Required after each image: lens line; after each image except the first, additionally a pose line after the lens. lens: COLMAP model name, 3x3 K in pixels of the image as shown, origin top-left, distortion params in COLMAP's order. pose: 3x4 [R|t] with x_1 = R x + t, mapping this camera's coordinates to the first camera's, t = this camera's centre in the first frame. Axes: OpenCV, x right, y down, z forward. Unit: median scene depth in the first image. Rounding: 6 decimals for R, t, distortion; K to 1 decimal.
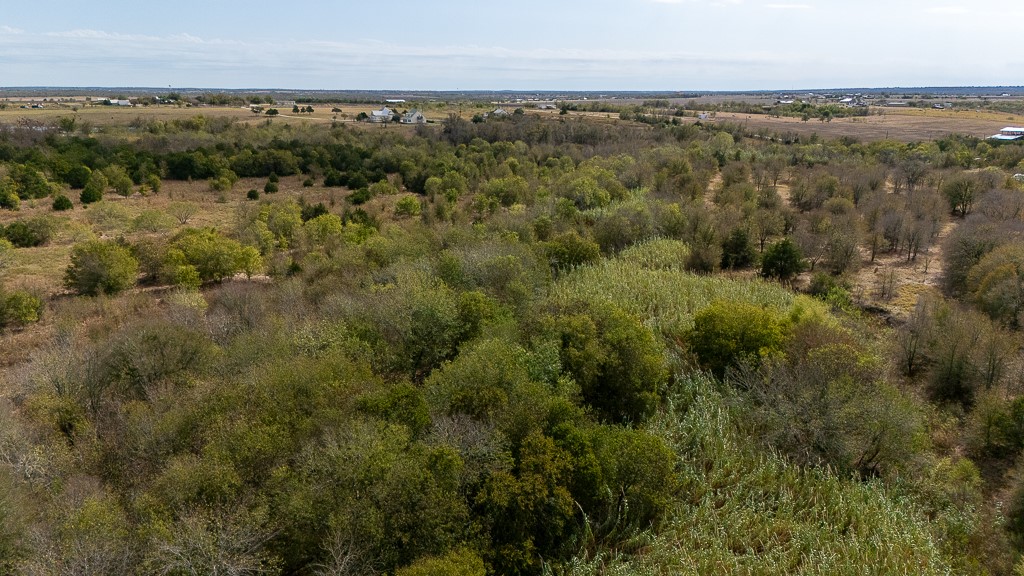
lens RADIAL K [[752.3, 0, 507.9], [0, 752.3, 289.7], [0, 0, 1]] dist [0.074974, -0.062084]
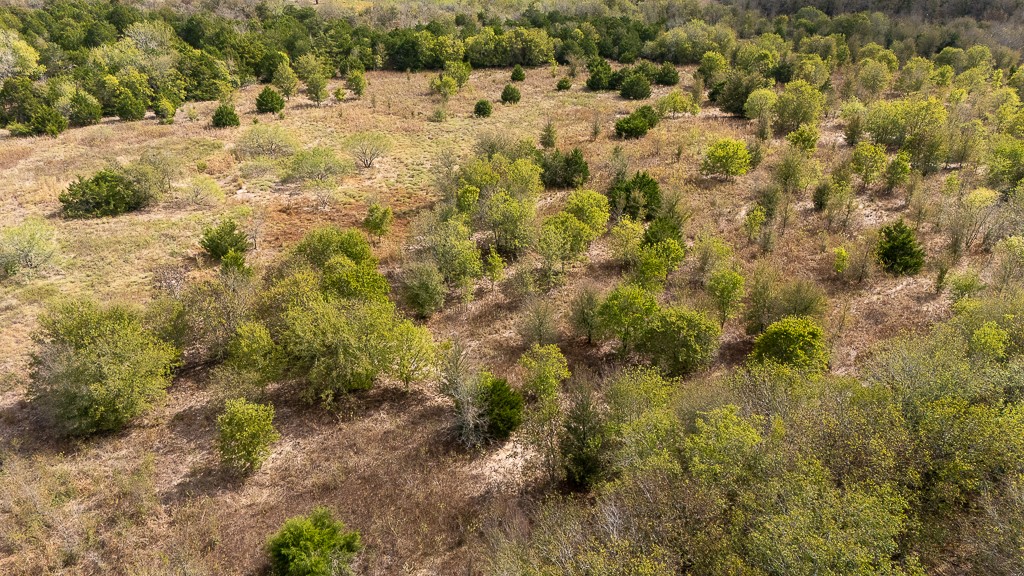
lens RADIAL K [[752.3, 0, 511.5], [0, 752.3, 285.5], [0, 0, 1]] dist [0.074974, -0.062084]
pose [[0.945213, 0.130425, -0.299269, -0.077945], [-0.076942, 0.979903, 0.184040, -0.082954], [0.317258, -0.150930, 0.936252, 0.307813]]
